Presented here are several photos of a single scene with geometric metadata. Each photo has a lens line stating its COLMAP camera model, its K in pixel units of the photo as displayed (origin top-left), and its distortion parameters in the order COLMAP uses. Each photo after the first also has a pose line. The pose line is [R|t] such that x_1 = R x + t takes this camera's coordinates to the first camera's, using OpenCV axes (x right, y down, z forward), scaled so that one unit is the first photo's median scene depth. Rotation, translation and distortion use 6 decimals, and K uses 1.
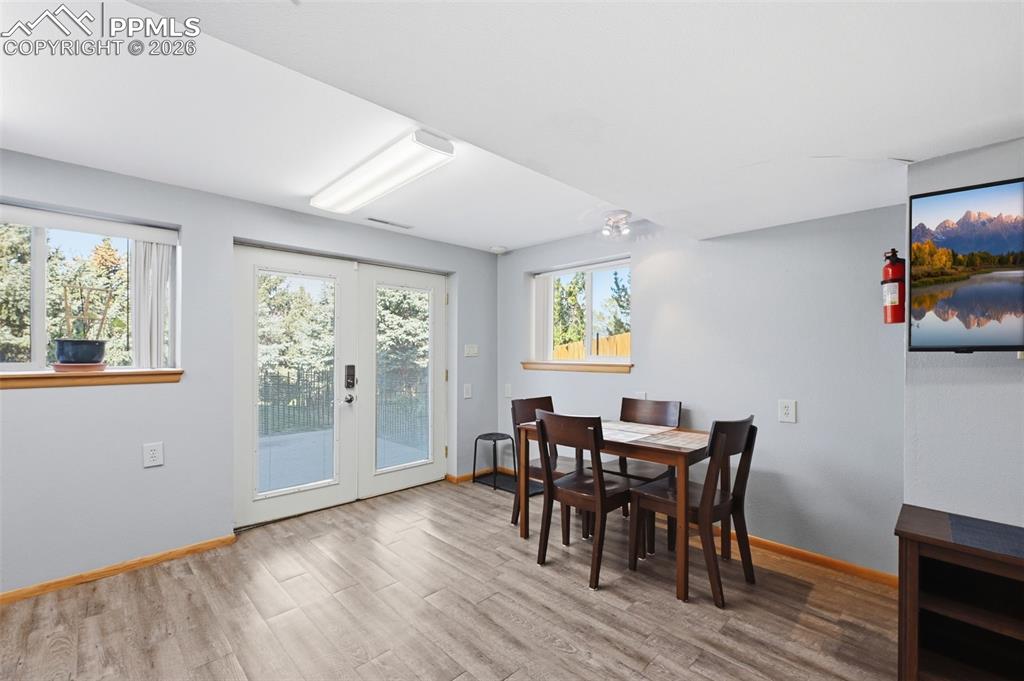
lens RADIAL K [[433.8, 0, 511.7], [0, 433.8, 349.1], [0, 0, 1]] dist [-0.002628, -0.000564]
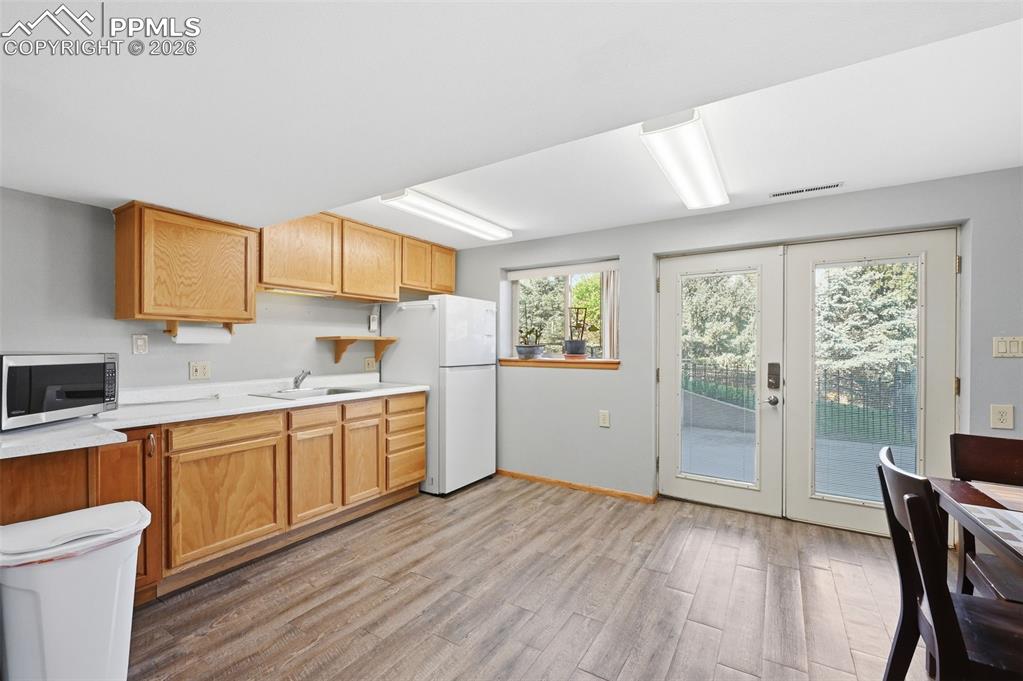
lens RADIAL K [[433.4, 0, 513.3], [0, 433.4, 344.9], [0, 0, 1]] dist [-0.002628, -0.000564]
pose [[0.228658, -0.002838, -0.973503, 0.427080], [0.003465, 0.999992, -0.002102, -0.000774], [0.973501, -0.002892, 0.228666, 0.313054]]
